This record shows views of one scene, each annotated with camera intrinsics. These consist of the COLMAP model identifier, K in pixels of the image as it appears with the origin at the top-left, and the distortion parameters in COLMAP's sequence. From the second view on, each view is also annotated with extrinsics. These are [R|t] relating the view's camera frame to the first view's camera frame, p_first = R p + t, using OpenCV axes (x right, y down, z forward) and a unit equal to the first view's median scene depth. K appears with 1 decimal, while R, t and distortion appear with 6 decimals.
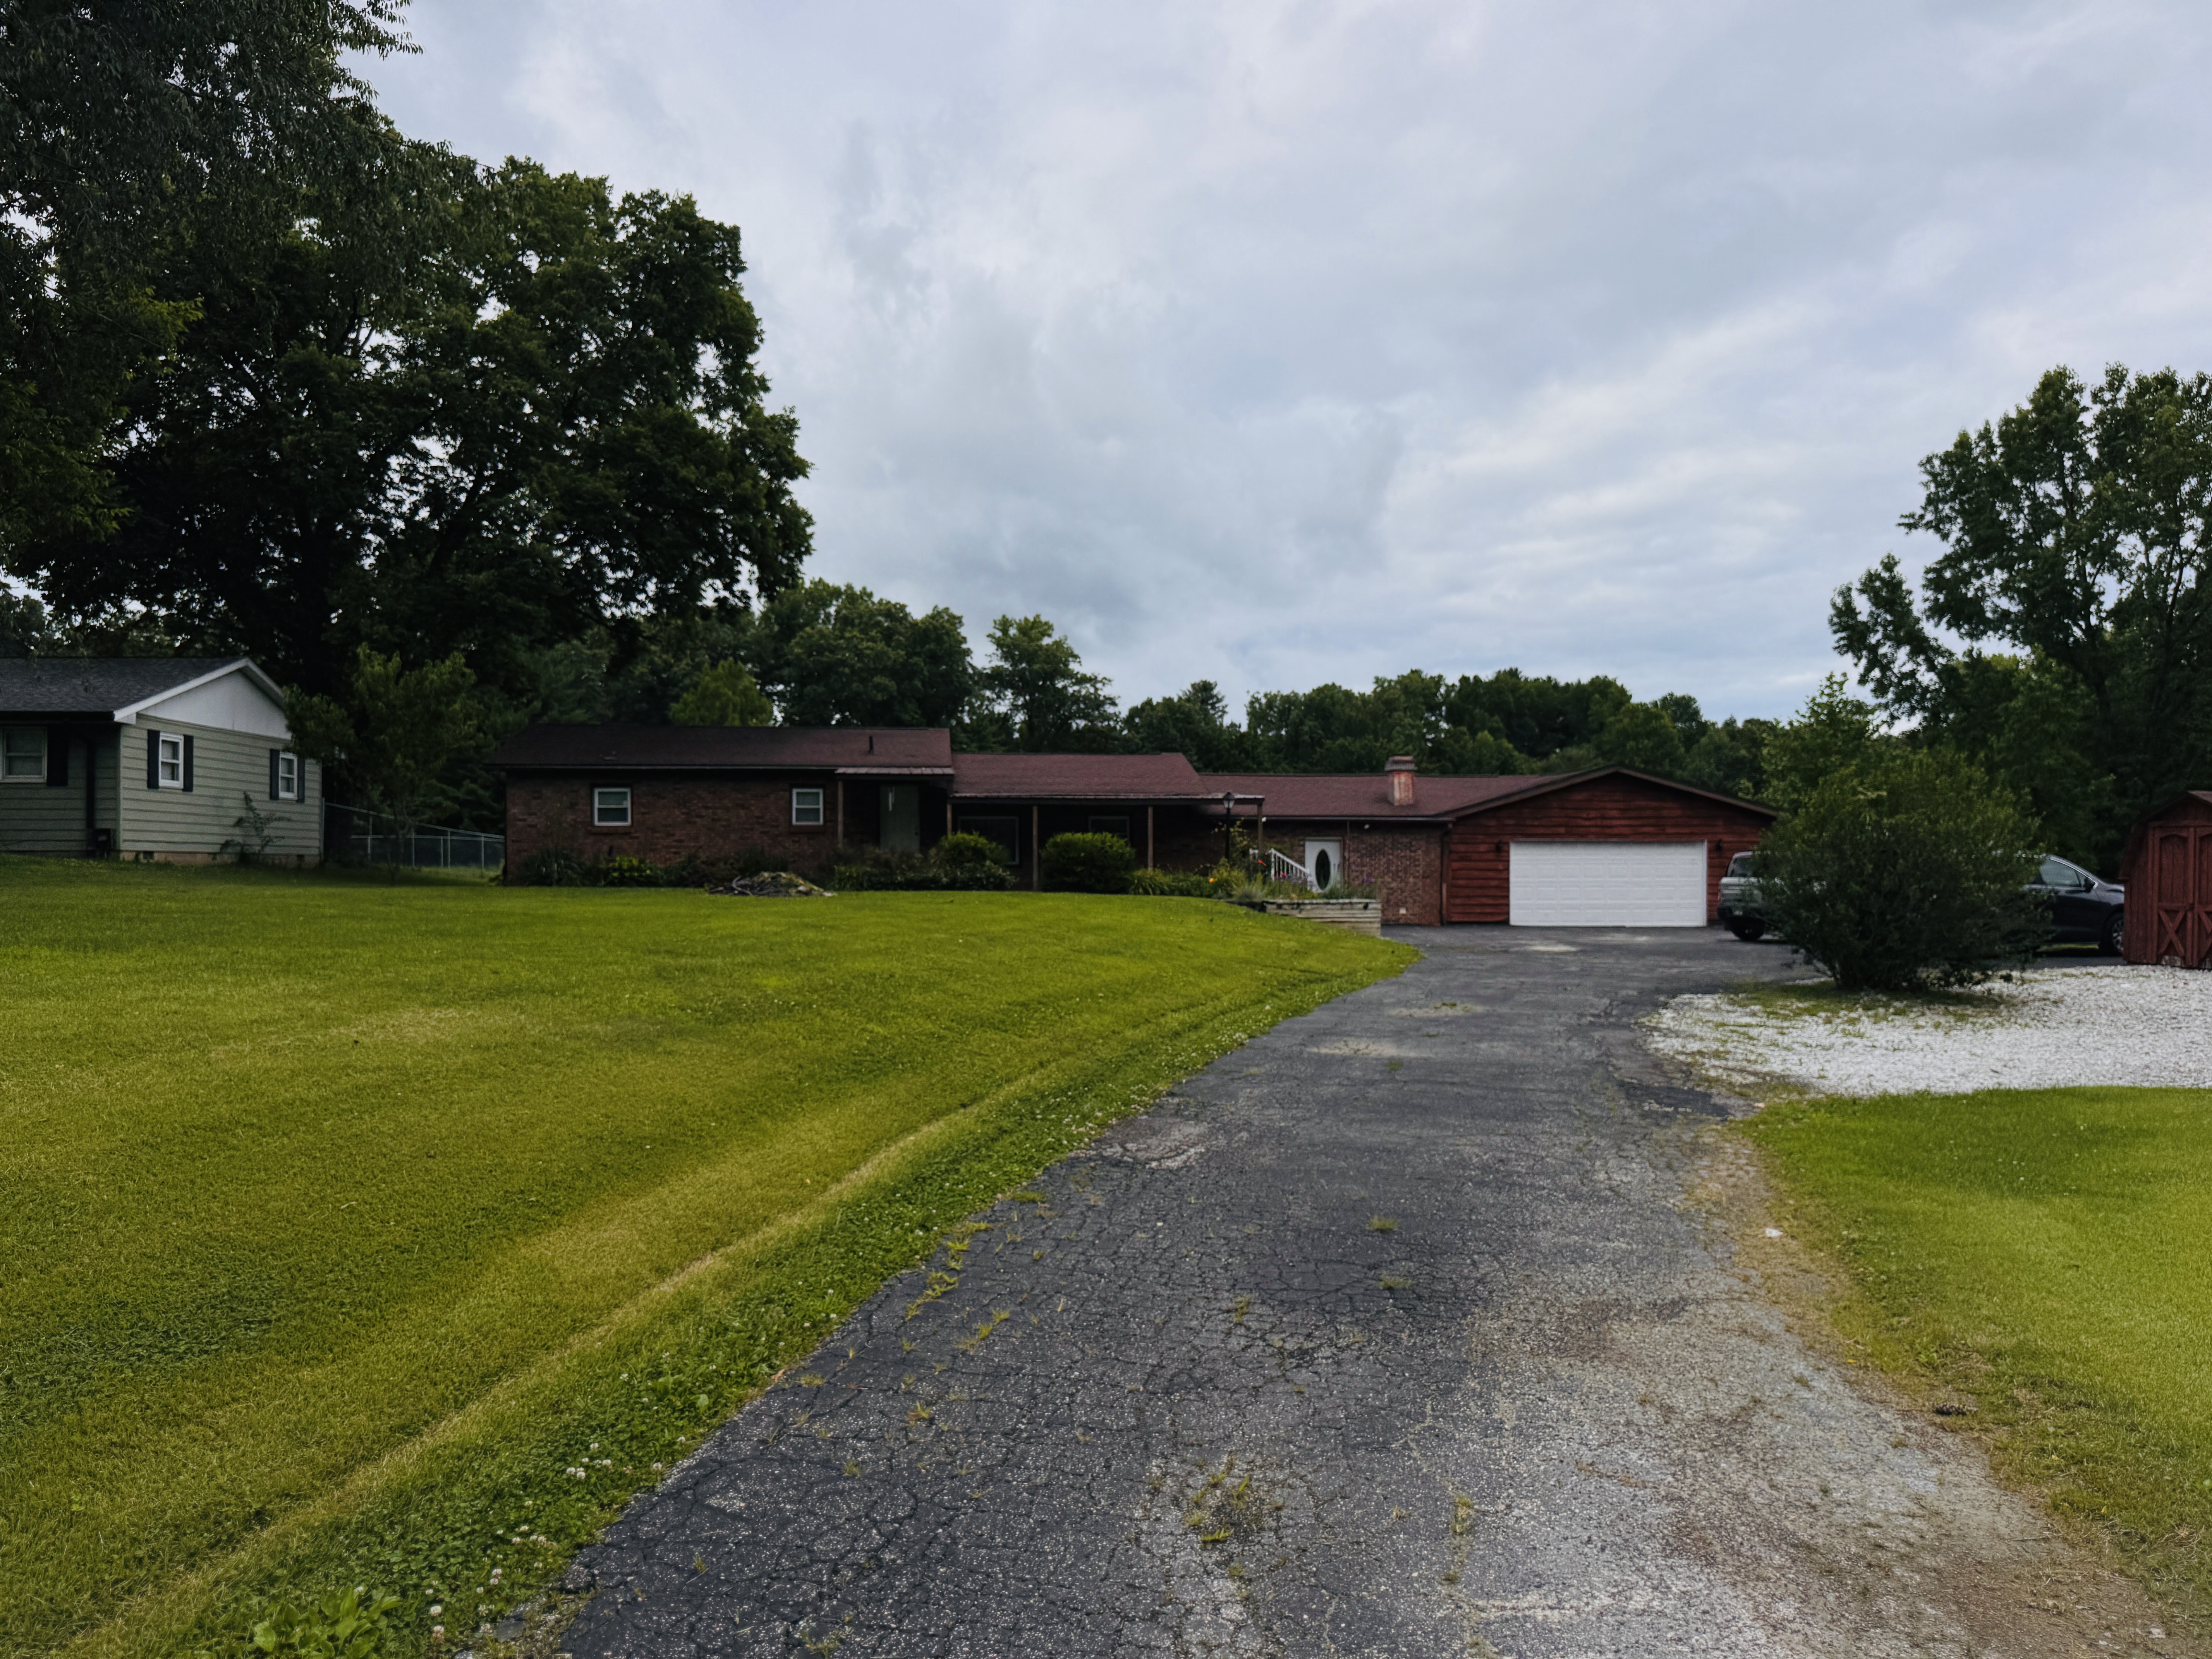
lens RADIAL K [[1576.5, 0, 1103.1], [0, 1576.5, 834.8], [0, 0, 1]] dist [0.032839, -0.026761]
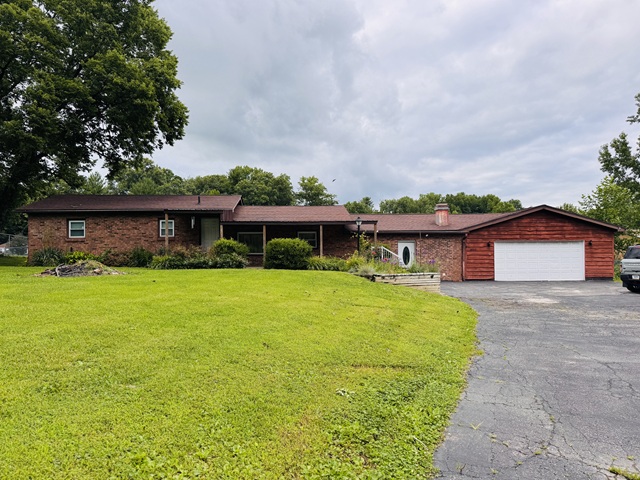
lens RADIAL K [[456.1, 0, 320.6], [0, 456.1, 240.2], [0, 0, 1]] dist [0.032839, -0.026761]
pose [[0.999104, -0.008982, -0.041368, 0.046577], [0.008533, 0.999903, -0.011020, 0.006410], [0.041463, 0.010657, 0.999083, 0.357686]]
